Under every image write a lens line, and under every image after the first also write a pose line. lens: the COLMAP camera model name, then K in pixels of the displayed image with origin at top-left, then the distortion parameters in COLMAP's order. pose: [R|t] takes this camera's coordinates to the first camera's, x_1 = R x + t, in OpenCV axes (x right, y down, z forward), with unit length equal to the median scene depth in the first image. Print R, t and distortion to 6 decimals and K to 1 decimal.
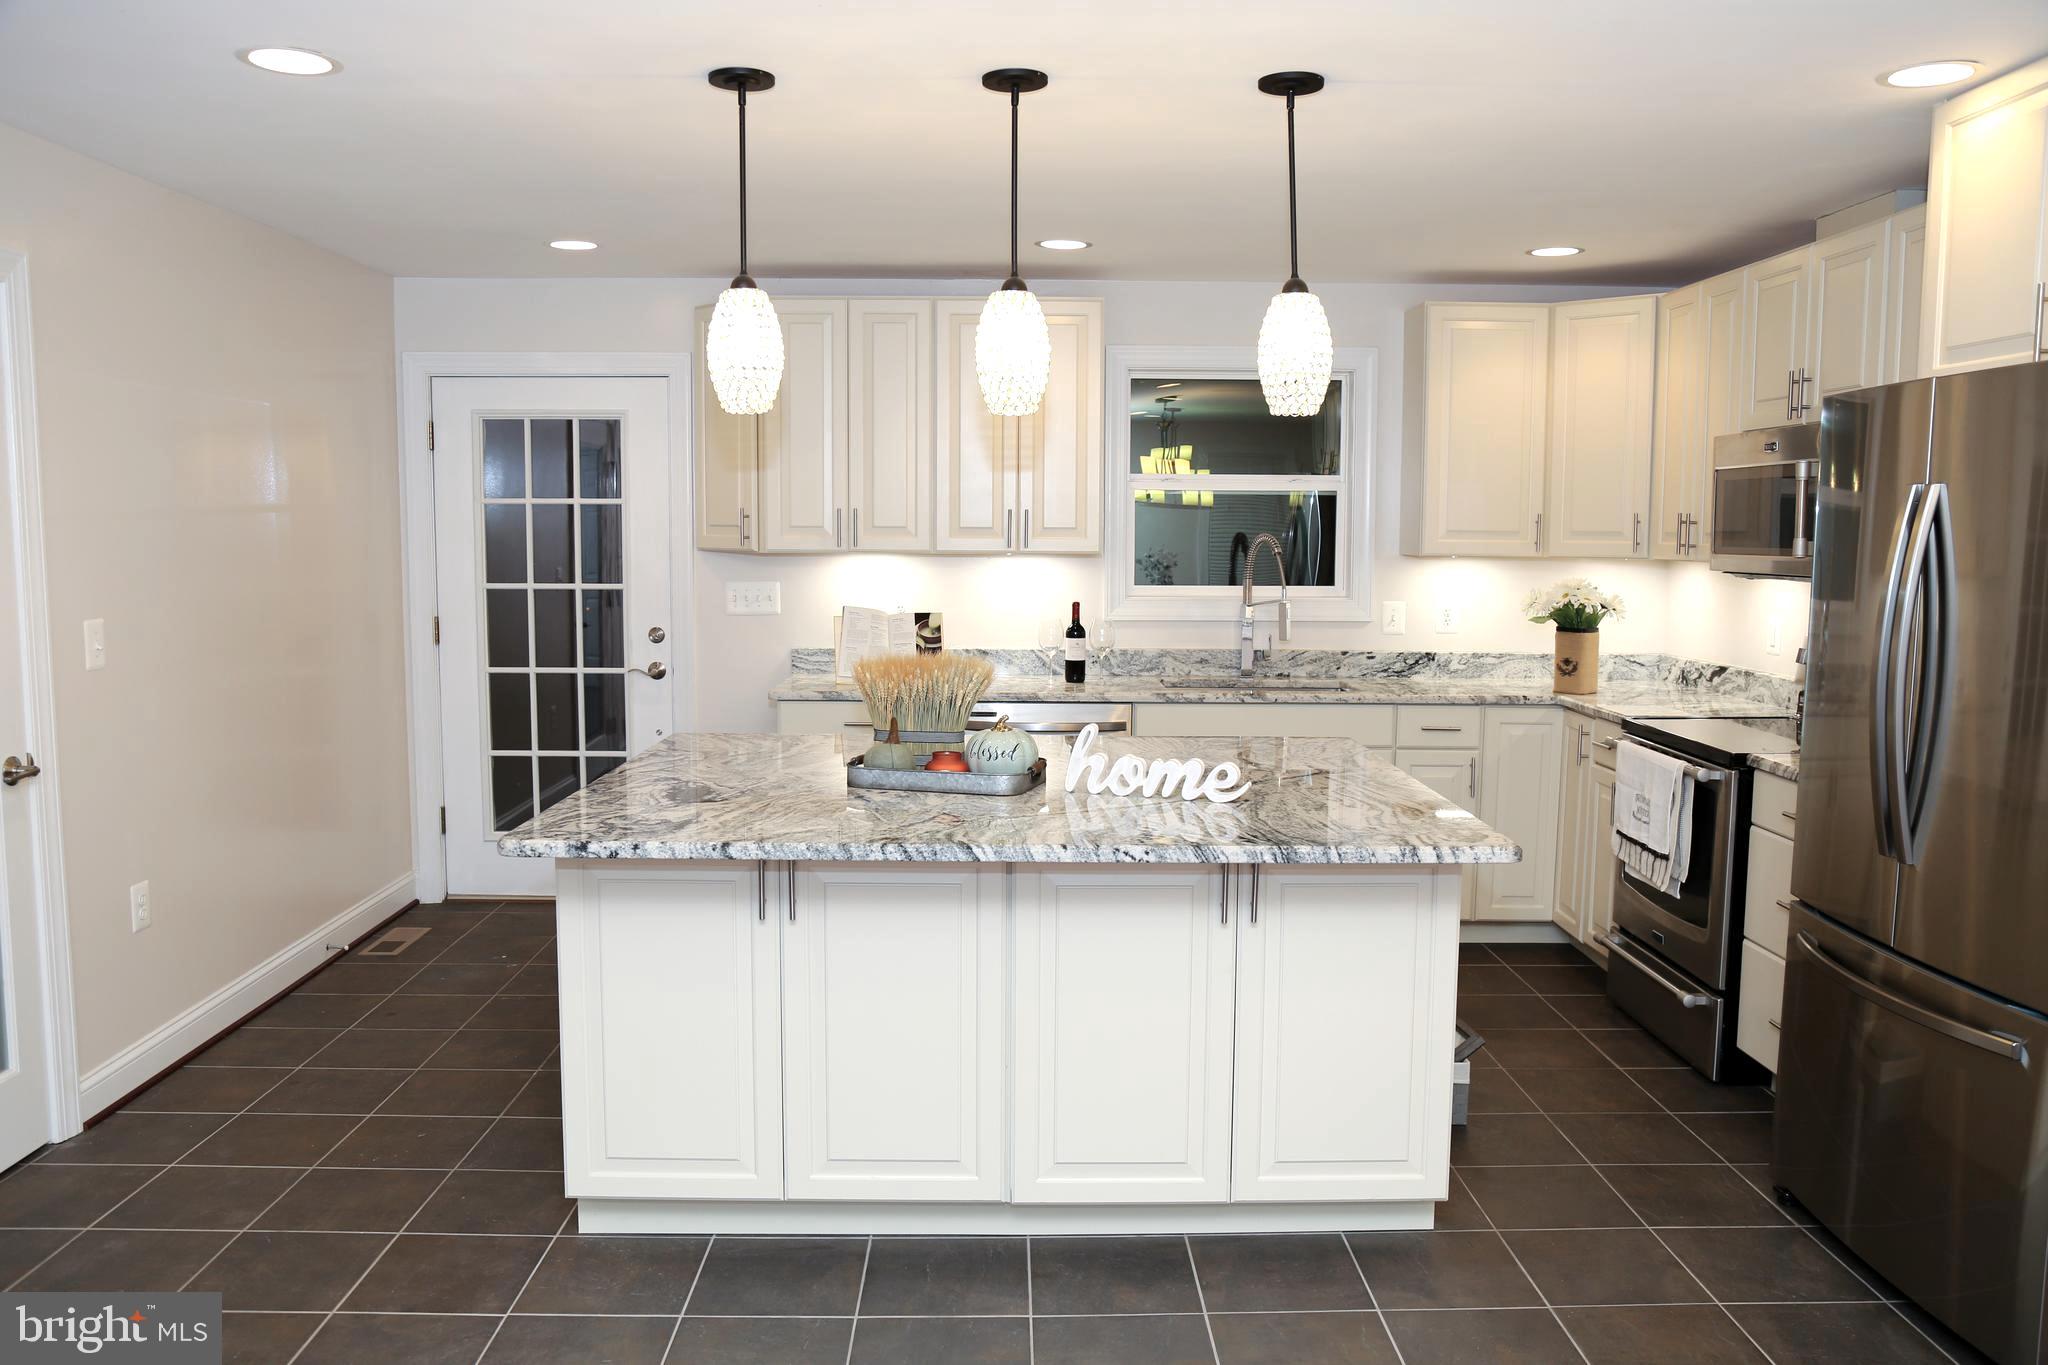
lens RADIAL K [[1548.3, 0, 1054.0], [0, 1548.3, 682.6], [0, 0, 1]] dist [-0.081262, 0.002846]
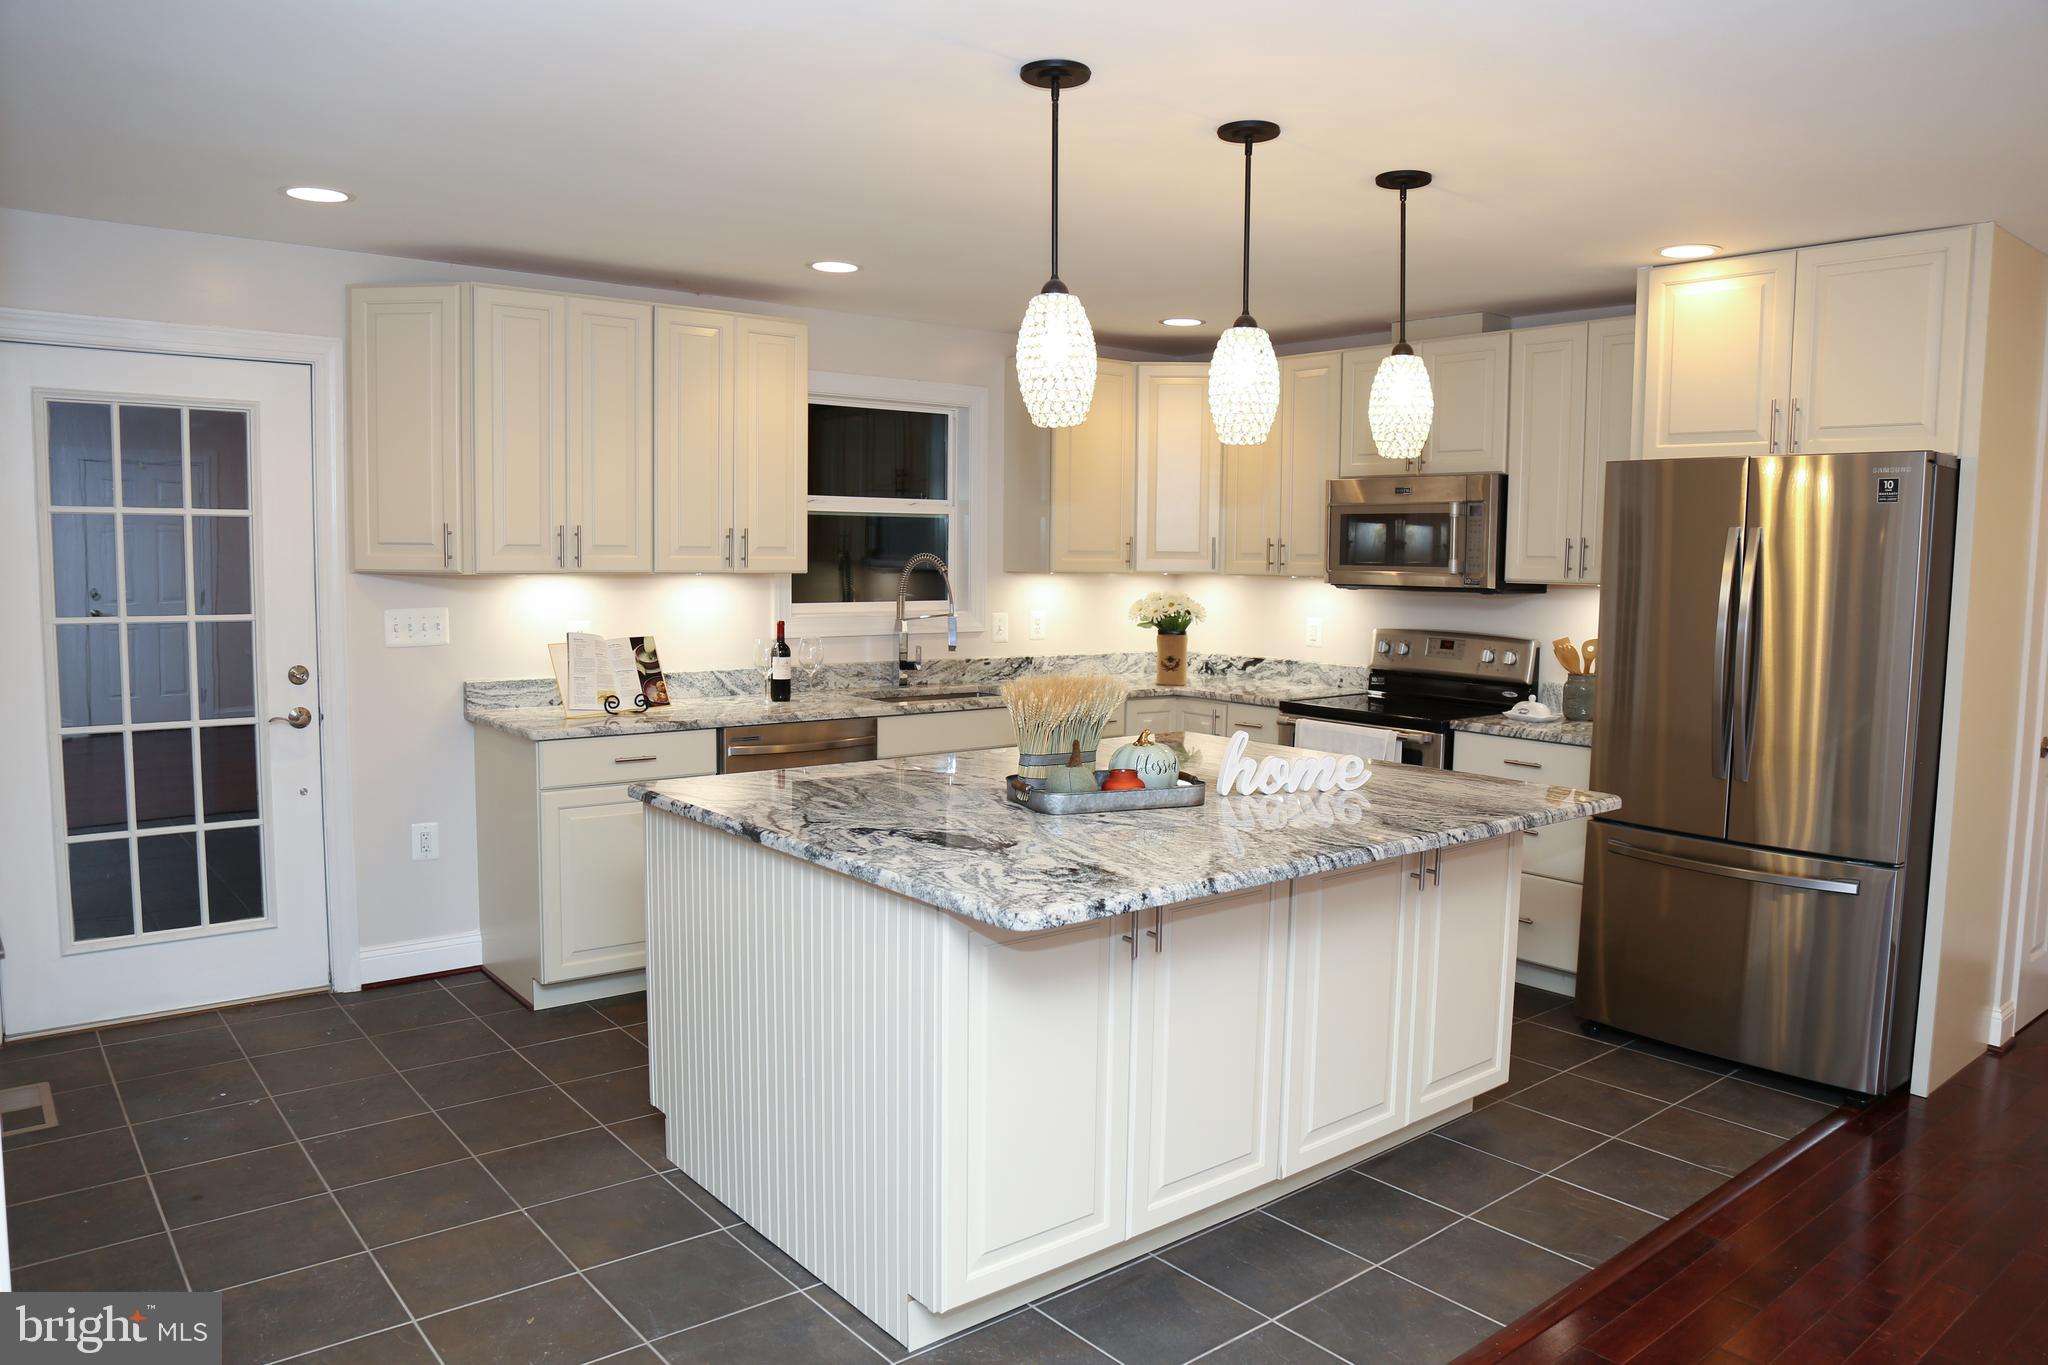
lens RADIAL K [[1397.0, 0, 1035.4], [0, 1397.0, 690.0], [0, 0, 1]] dist [-0.126174, 0.073222]
pose [[0.789326, -0.055477, 0.611462, -0.410381], [0.052563, 0.998359, 0.022728, -0.019403], [-0.611720, 0.014201, 0.790947, 0.188185]]
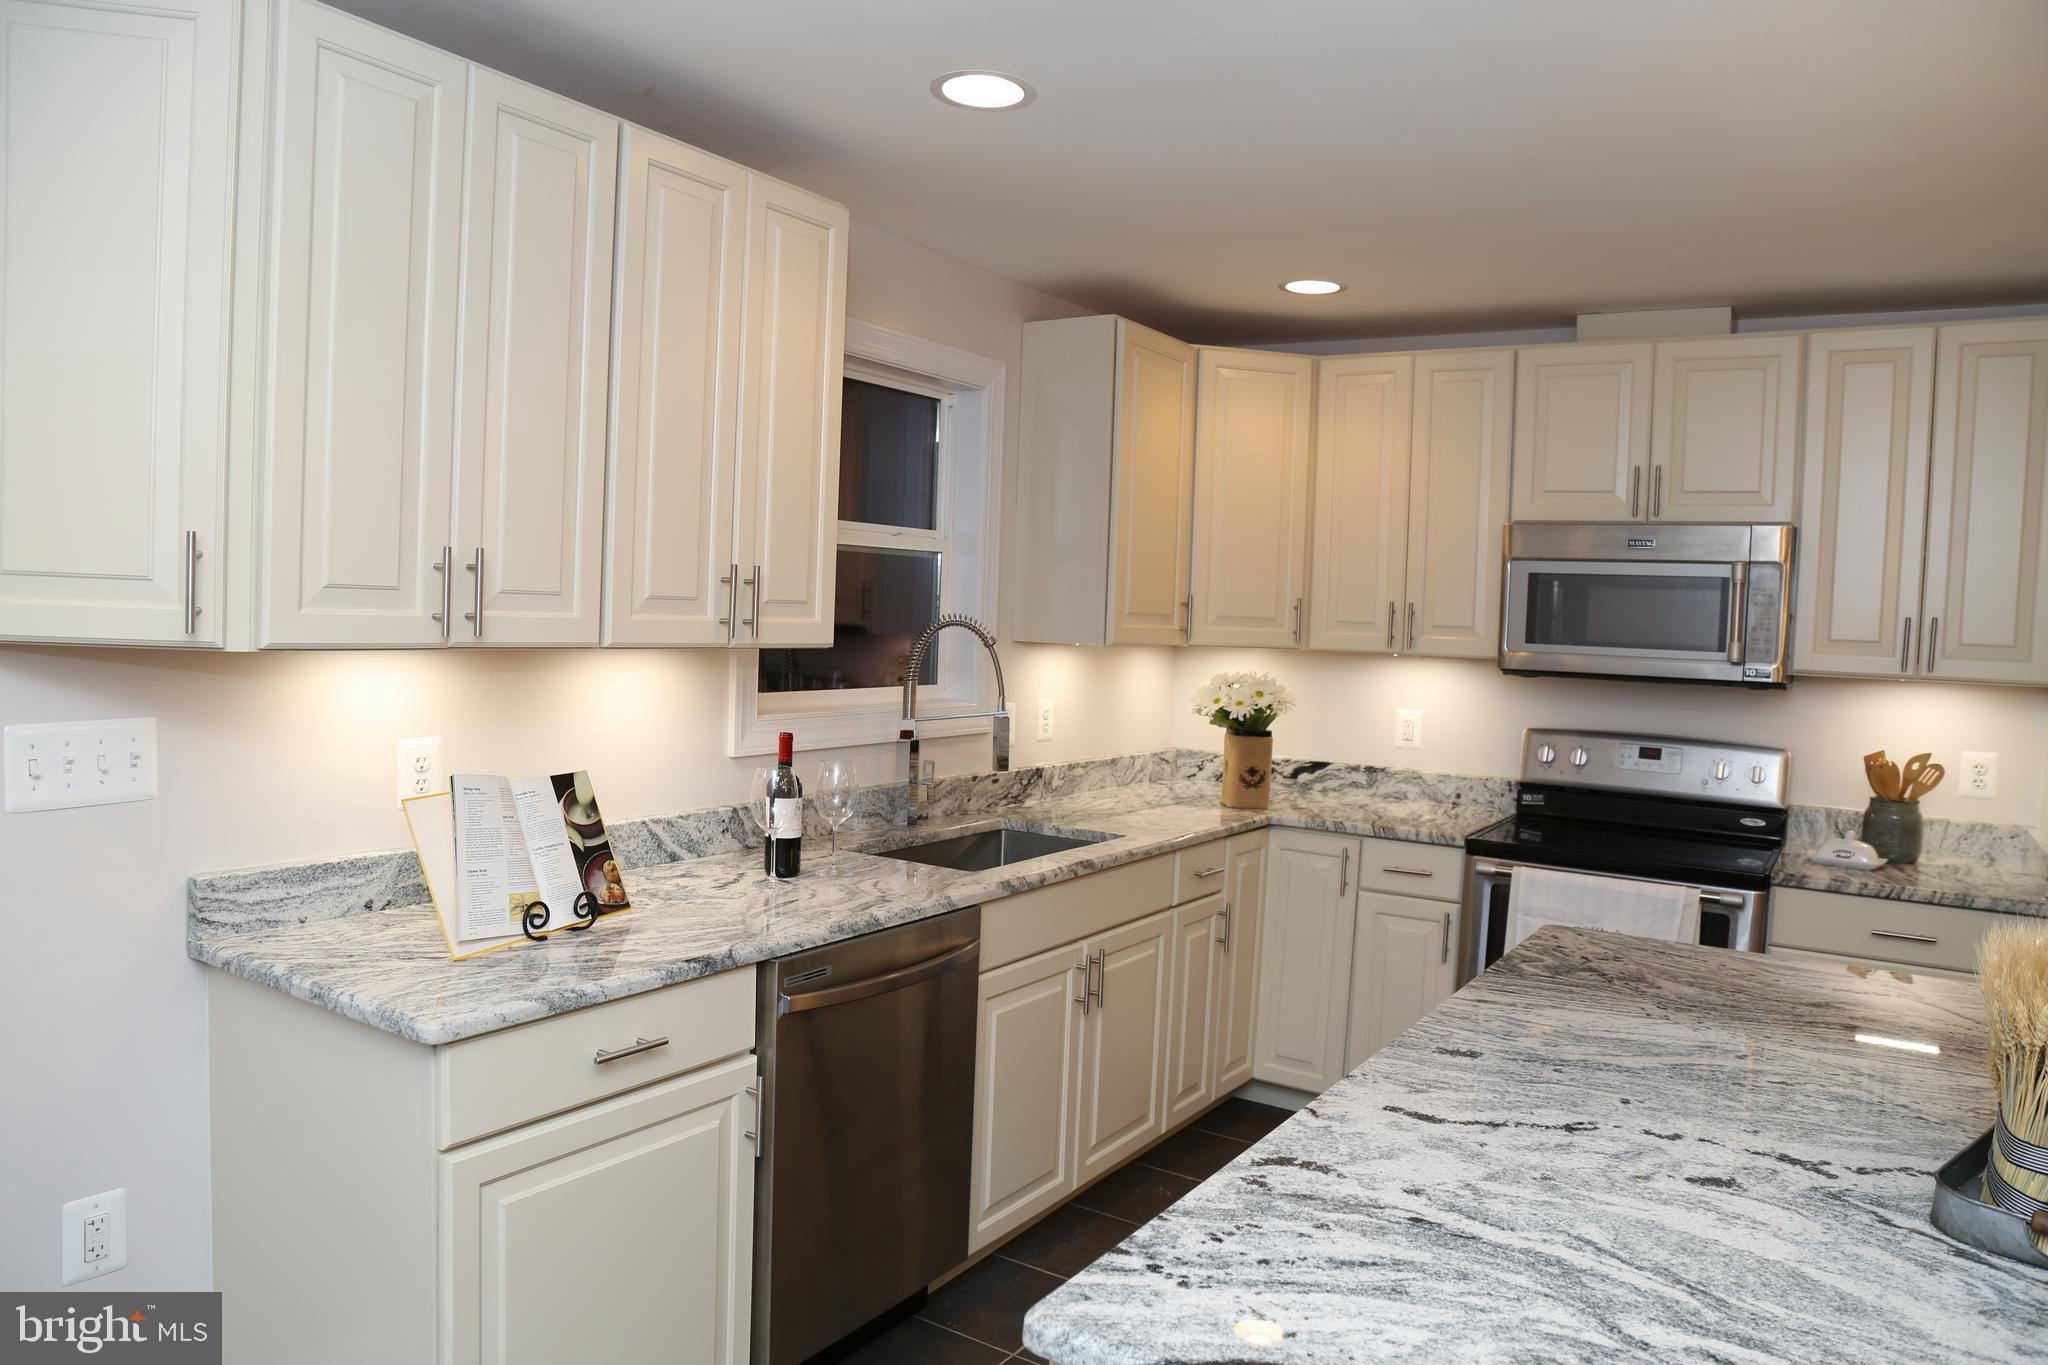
lens RADIAL K [[1388.4, 0, 1014.6], [0, 1388.4, 691.2], [0, 0, 1]] dist [-0.121119, 0.065684]
pose [[0.572817, -0.033177, 0.819012, -0.348061], [0.047677, 0.998837, 0.007116, -0.066947], [-0.818296, 0.034972, 0.573732, 0.648369]]
